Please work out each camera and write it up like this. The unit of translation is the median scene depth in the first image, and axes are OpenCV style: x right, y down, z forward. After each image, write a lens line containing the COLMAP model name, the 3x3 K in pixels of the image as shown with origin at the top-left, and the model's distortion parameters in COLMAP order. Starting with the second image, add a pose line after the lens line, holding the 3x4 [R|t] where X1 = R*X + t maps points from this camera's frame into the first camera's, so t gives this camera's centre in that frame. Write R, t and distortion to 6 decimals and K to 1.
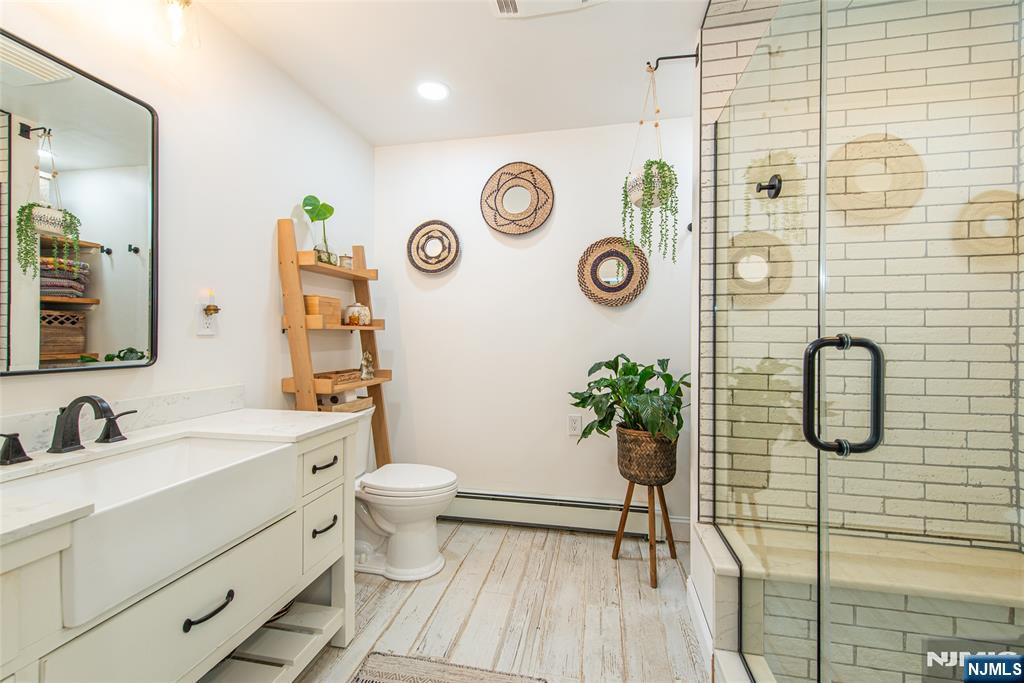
lens RADIAL K [[398.1, 0, 512.0], [0, 398.1, 341.5], [0, 0, 1]] dist [-0.000393, -0.000032]
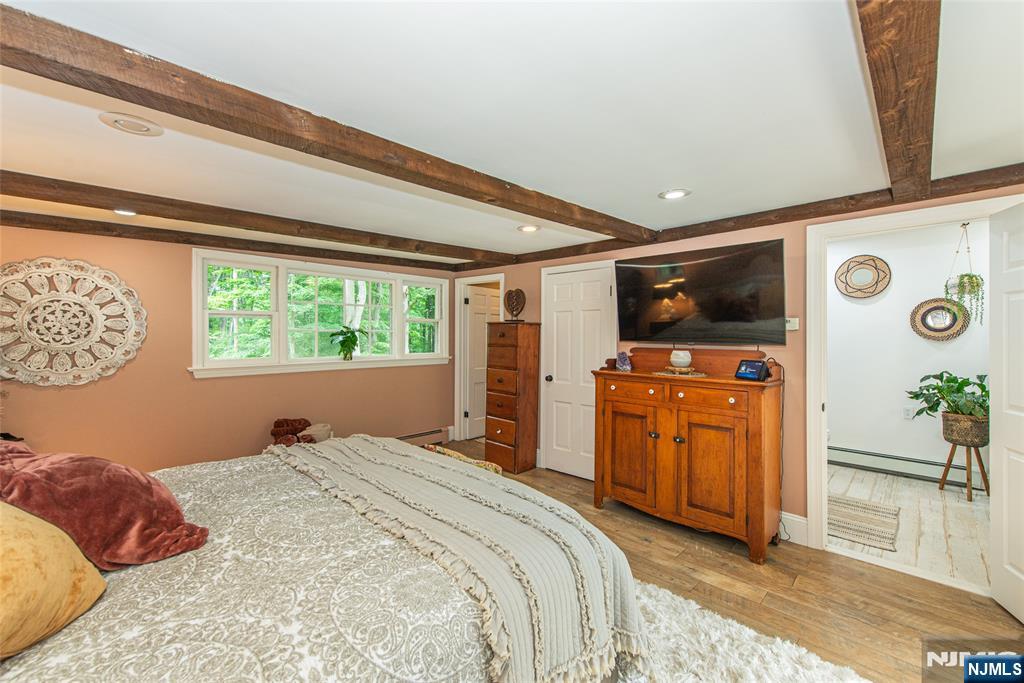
lens RADIAL K [[435.8, 0, 512.0], [0, 435.8, 341.5], [0, 0, 1]] dist [-0.000747, 0.000041]
pose [[0.855888, 0.000093, -0.517161, -0.366932], [-0.003715, 0.999975, -0.005968, -0.079678], [0.517147, 0.007030, 0.855867, -1.629123]]
